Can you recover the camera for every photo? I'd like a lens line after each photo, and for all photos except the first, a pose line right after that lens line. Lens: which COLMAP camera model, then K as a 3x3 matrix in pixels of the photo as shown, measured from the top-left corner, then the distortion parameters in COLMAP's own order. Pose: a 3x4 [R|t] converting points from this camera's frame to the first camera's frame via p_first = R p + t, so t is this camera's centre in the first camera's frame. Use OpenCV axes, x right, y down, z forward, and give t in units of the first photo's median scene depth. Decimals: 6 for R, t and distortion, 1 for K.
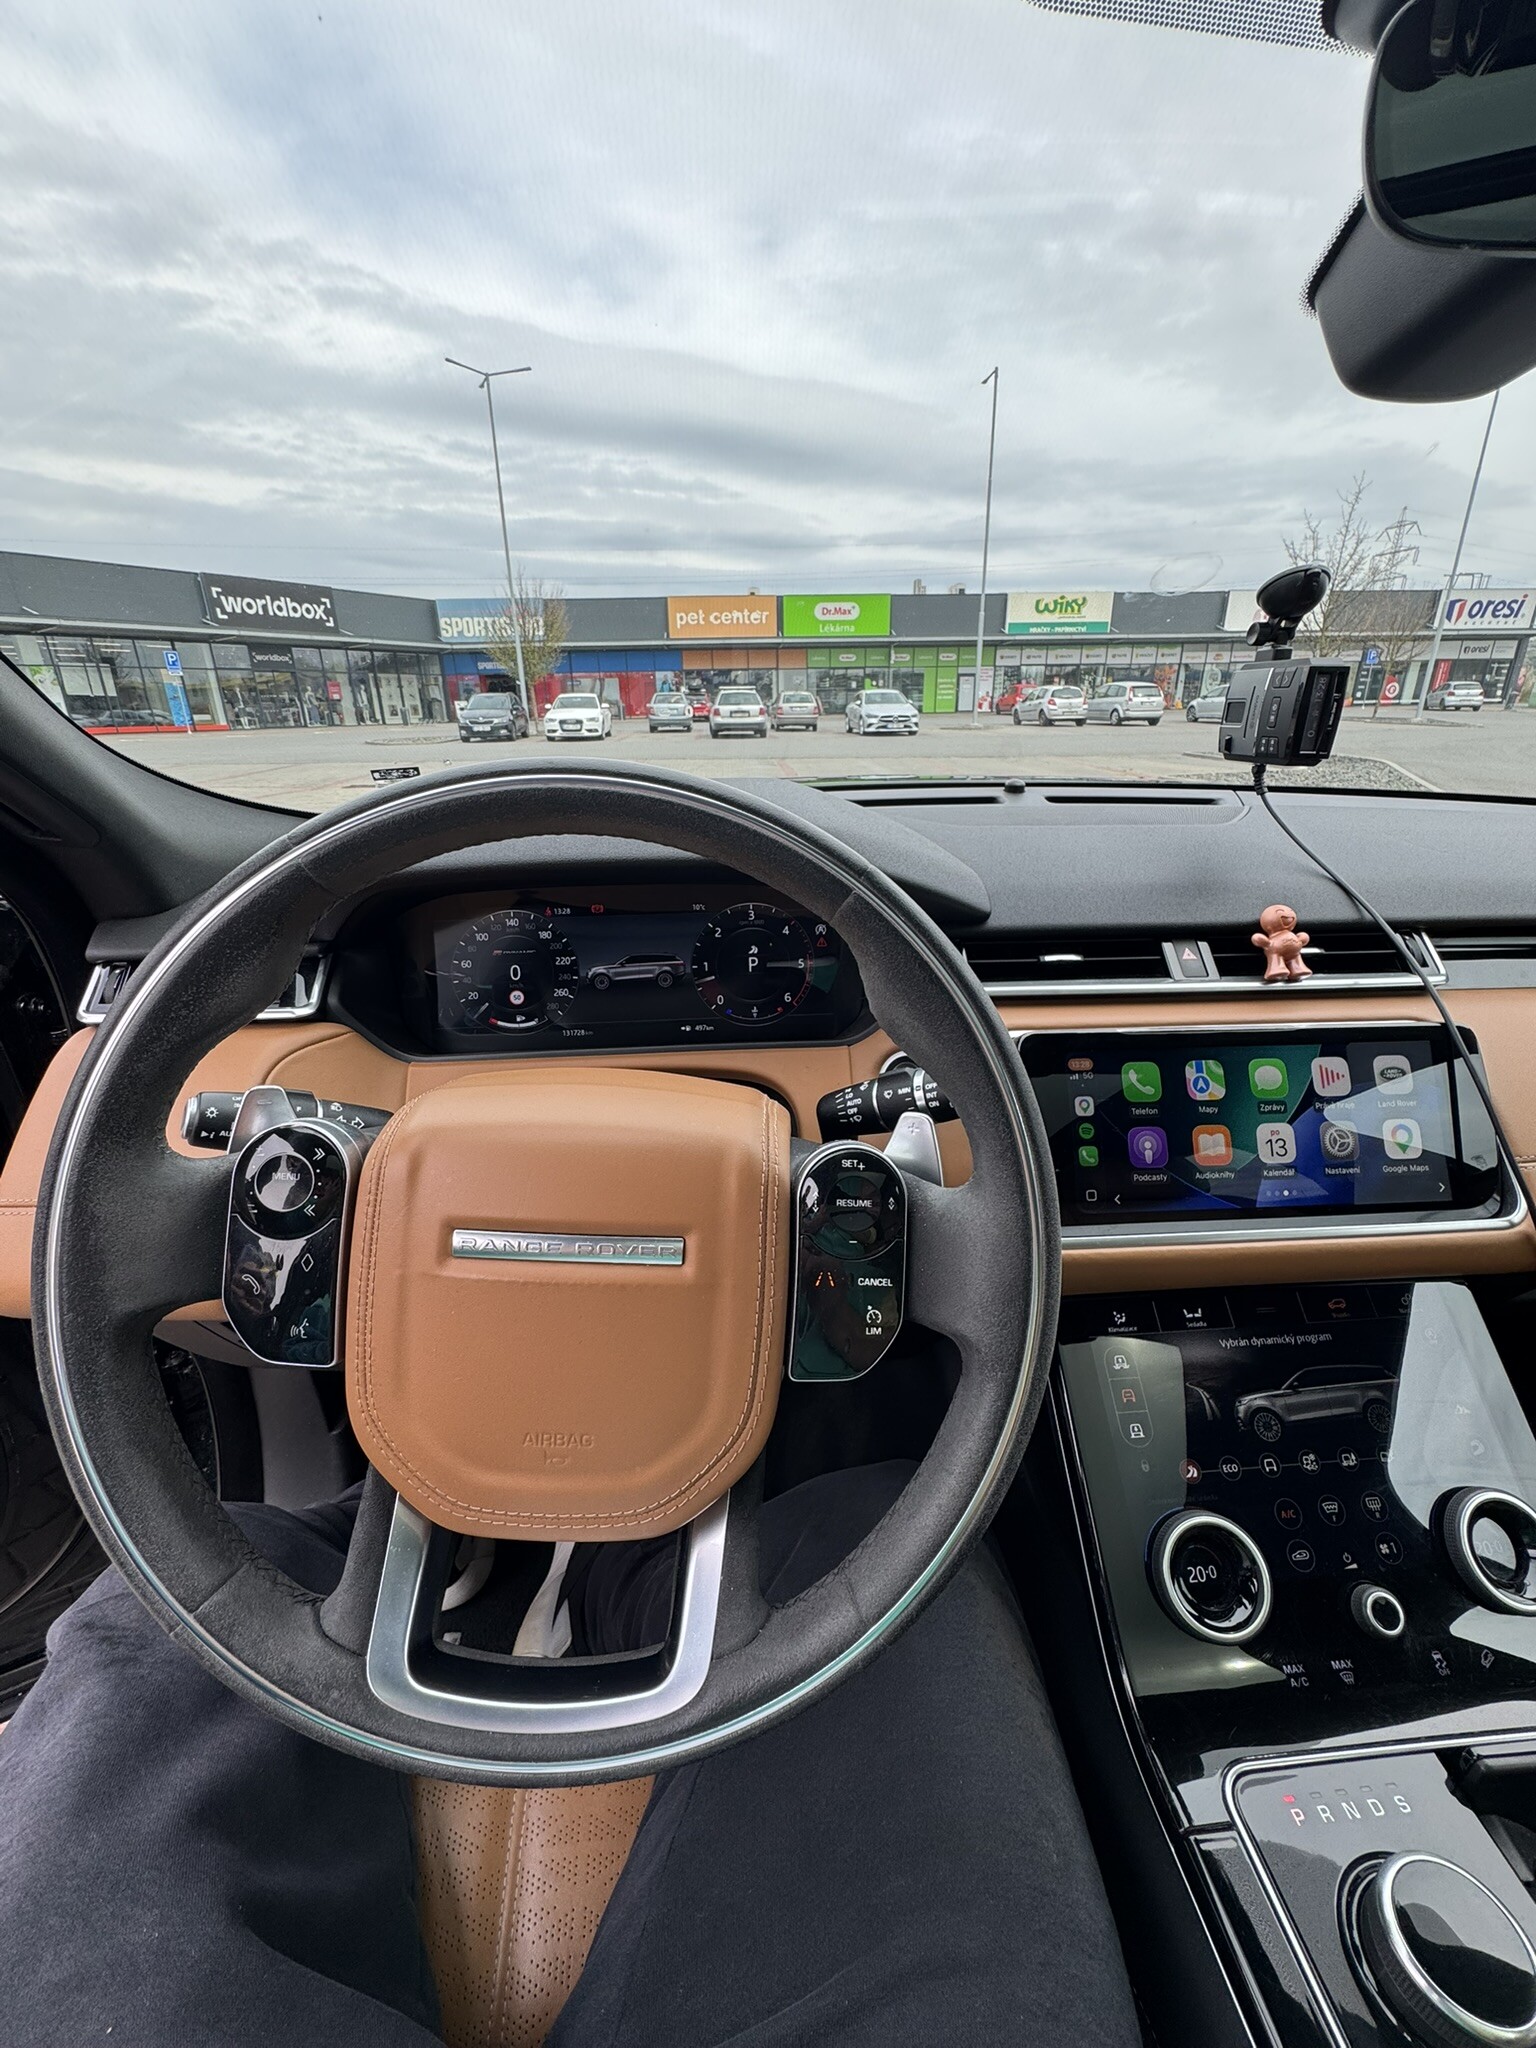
lens RADIAL K [[816.0, 0, 765.7], [0, 816.0, 1022.1], [0, 0, 1]] dist [-0.004785, 0.000327]
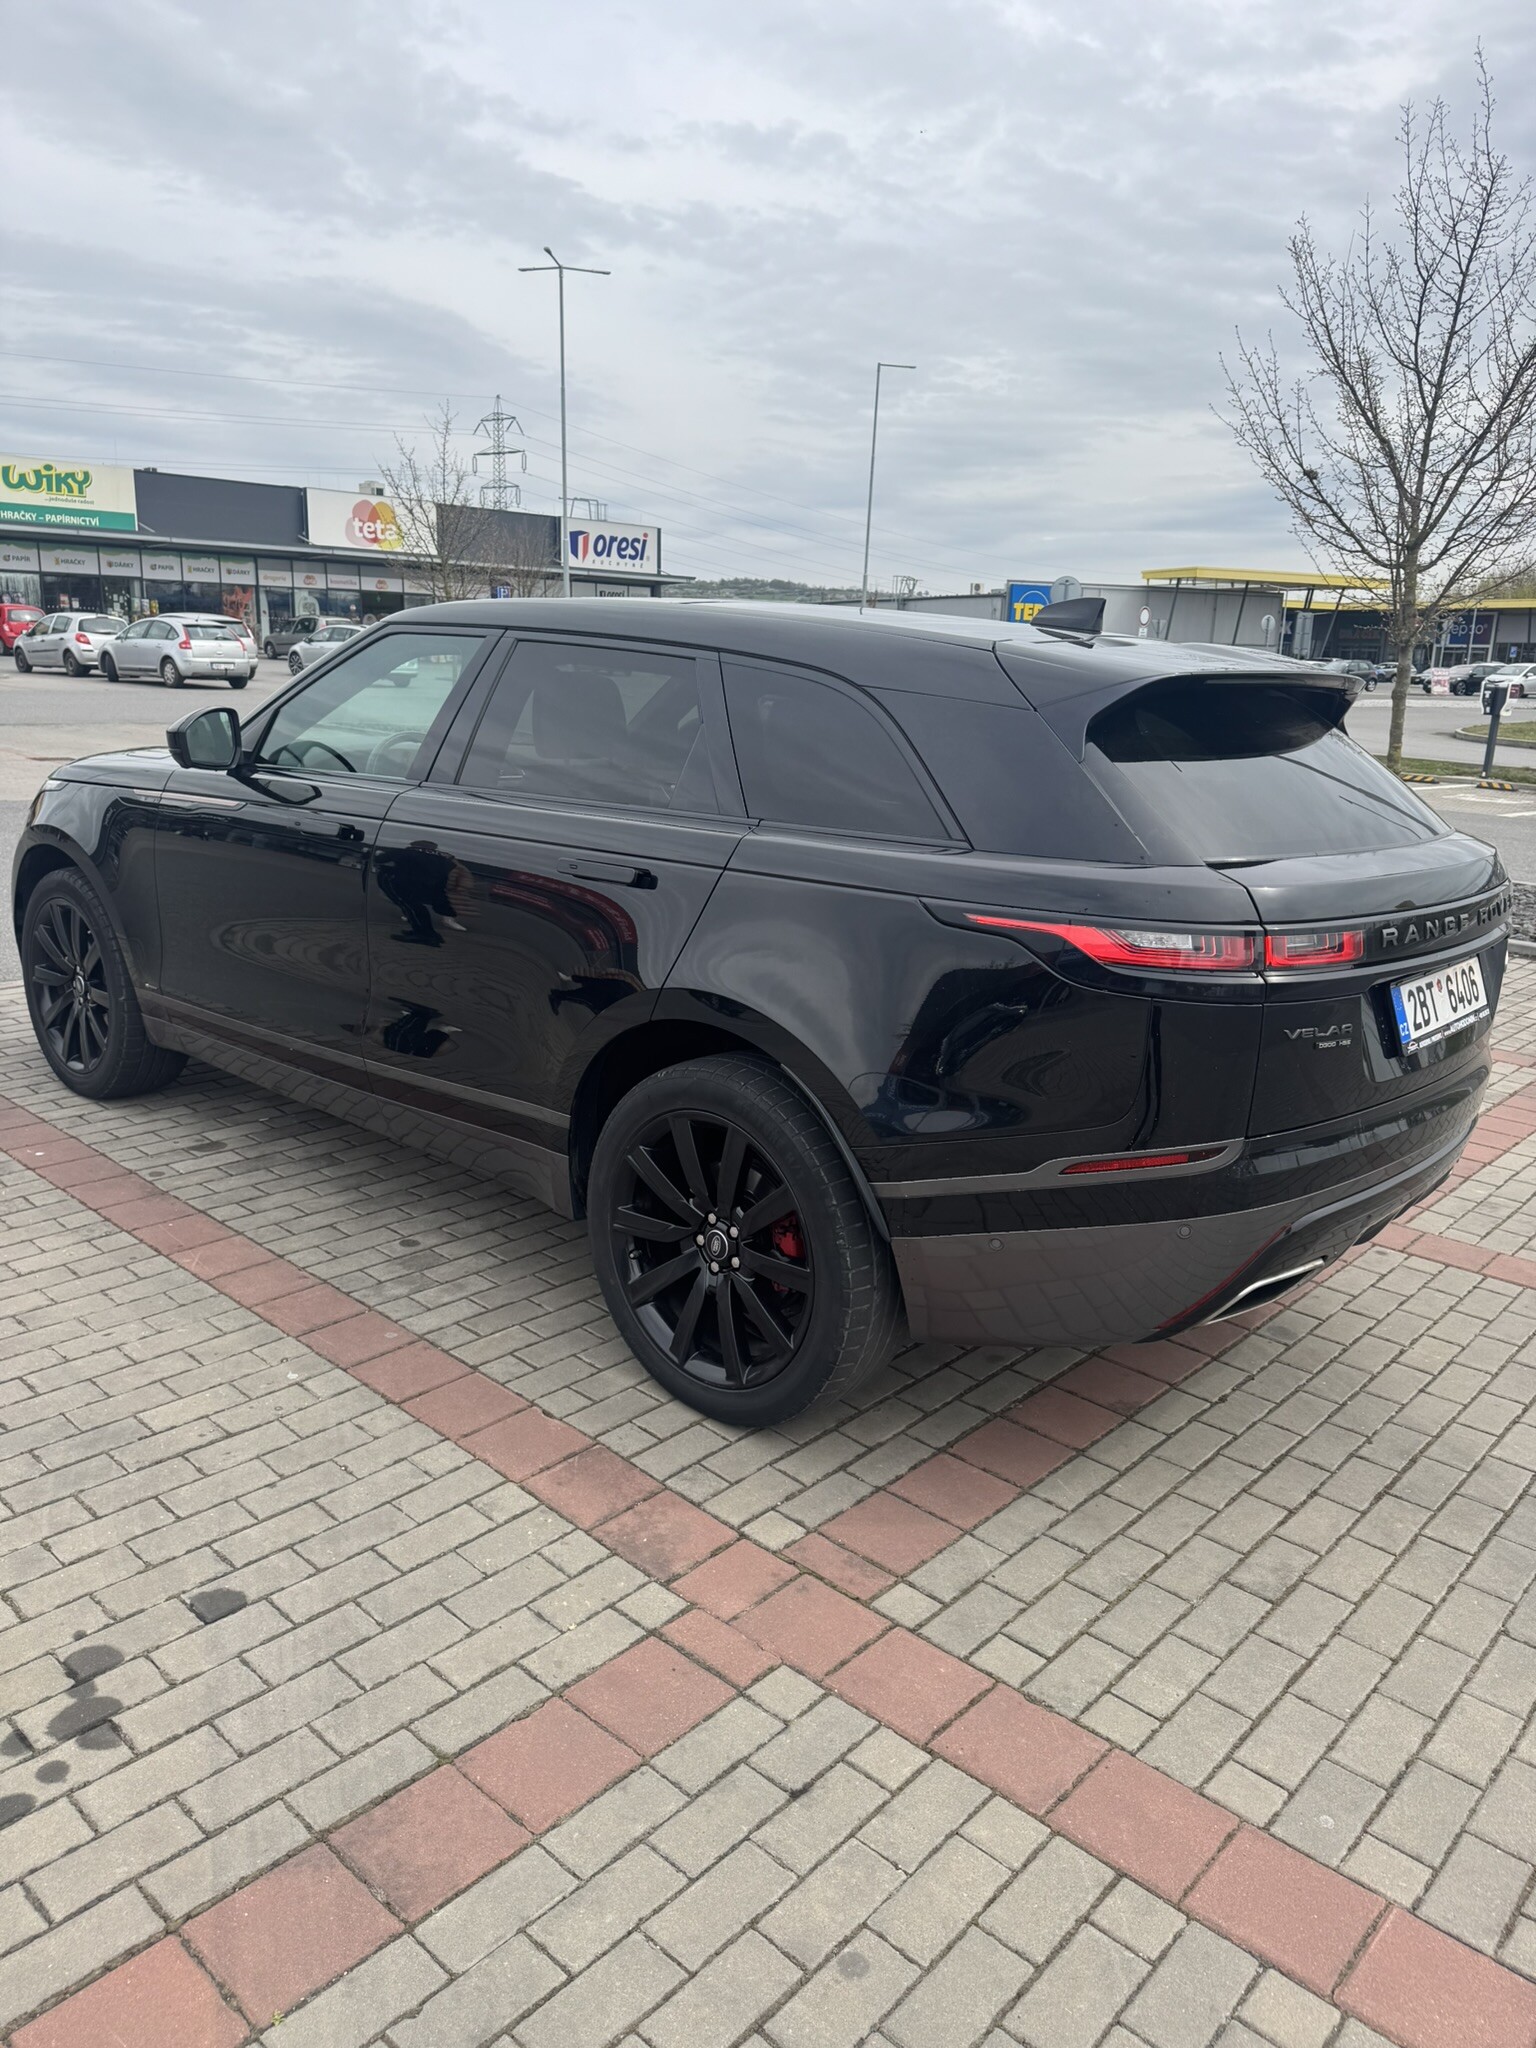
lens RADIAL K [[1451.8, 0, 778.7], [0, 1451.8, 1017.2], [0, 0, 1]] dist [0.047633, -0.058371]
pose [[0.710824, -0.136239, 0.690049, -0.083028], [0.215740, 0.976004, -0.029538, 0.037618], [-0.669466, 0.169867, 0.723160, -0.117182]]
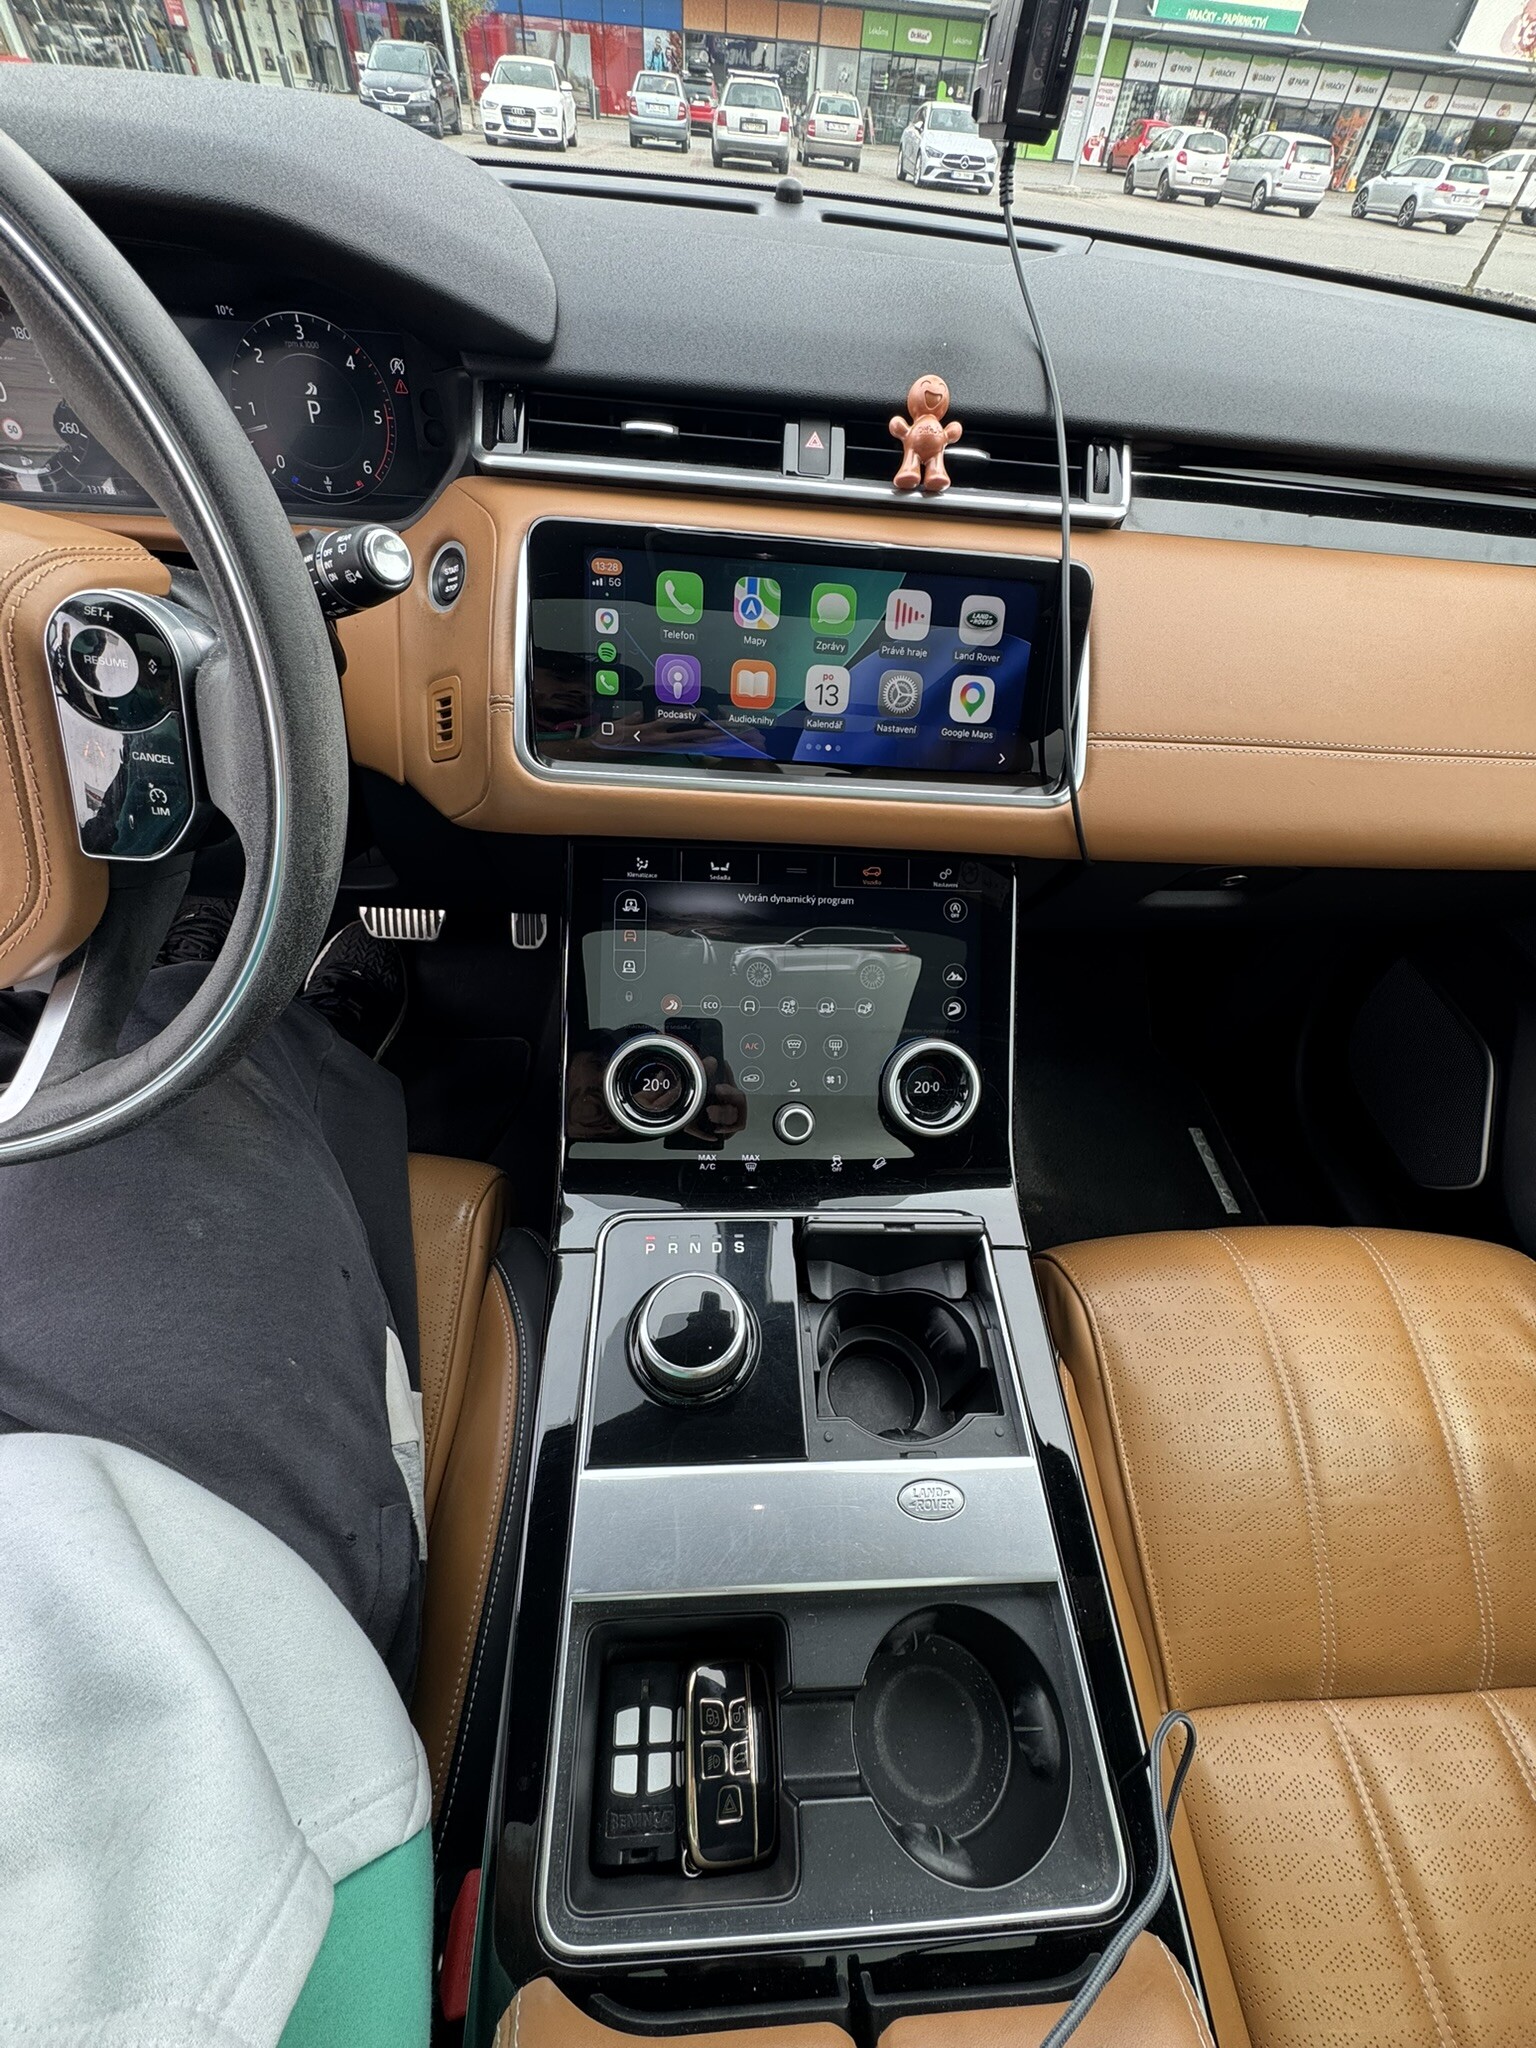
lens RADIAL K [[816.0, 0, 763.5], [0, 816.0, 1021.4], [0, 0, 1]] dist [-0.004785, 0.000327]
pose [[0.995928, 0.079959, 0.041631, 0.008392], [-0.090143, 0.888028, 0.450866, 0.001147], [-0.000918, -0.452783, 0.891620, 0.000611]]
